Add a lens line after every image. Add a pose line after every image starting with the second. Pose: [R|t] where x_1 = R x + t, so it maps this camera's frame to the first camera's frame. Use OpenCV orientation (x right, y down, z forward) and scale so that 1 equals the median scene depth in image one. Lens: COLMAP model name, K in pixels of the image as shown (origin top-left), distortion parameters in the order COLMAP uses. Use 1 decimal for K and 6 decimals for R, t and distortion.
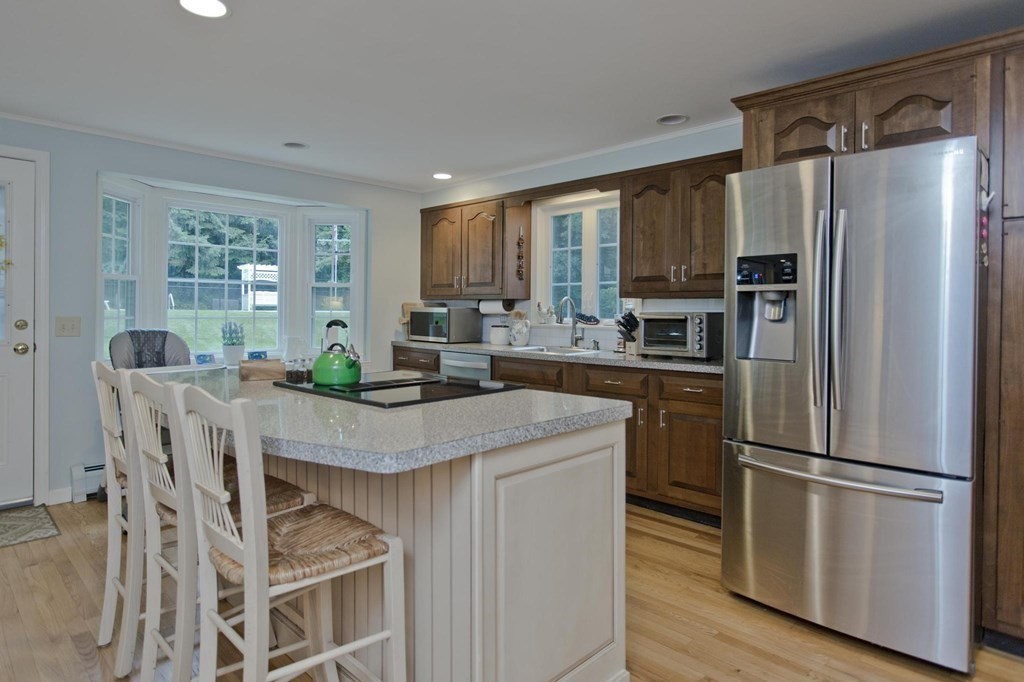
lens RADIAL K [[590.1, 0, 493.5], [0, 590.1, 309.7], [0, 0, 1]] dist [-0.002254, -0.000669]
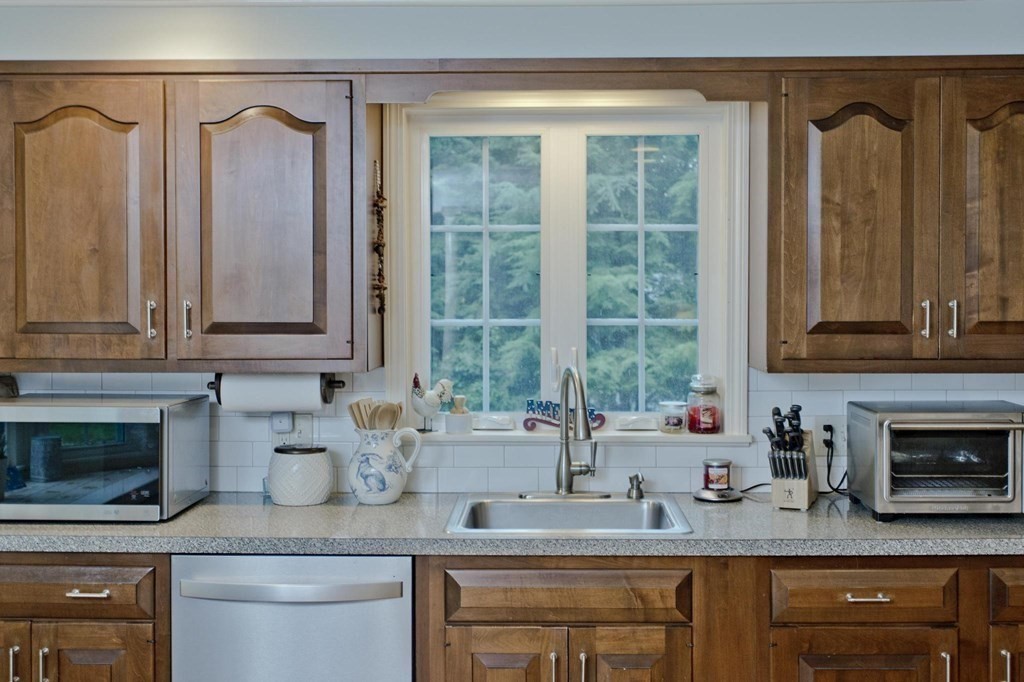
lens RADIAL K [[1156.3, 0, 513.7], [0, 1156.3, 318.2], [0, 0, 1]] dist [0.013832, 0.000000]
pose [[0.708962, -0.025814, 0.704774, -0.401188], [0.010671, 0.999608, 0.025879, -0.068615], [-0.705165, -0.010827, 0.708960, 0.488673]]
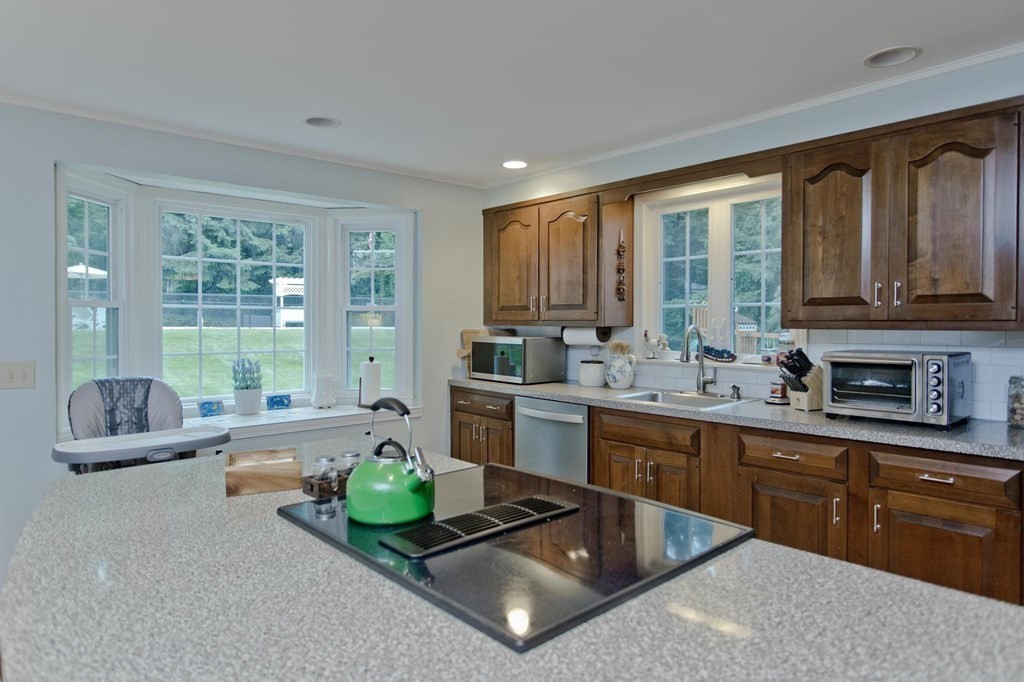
lens RADIAL K [[622.2, 0, 507.2], [0, 622.2, 333.1], [0, 0, 1]] dist [0.004375, 0.001774]
pose [[0.998802, -0.008048, -0.048263, -0.064629], [0.008898, 0.999808, 0.017433, -0.026235], [0.048113, -0.017842, 0.998683, 0.216413]]
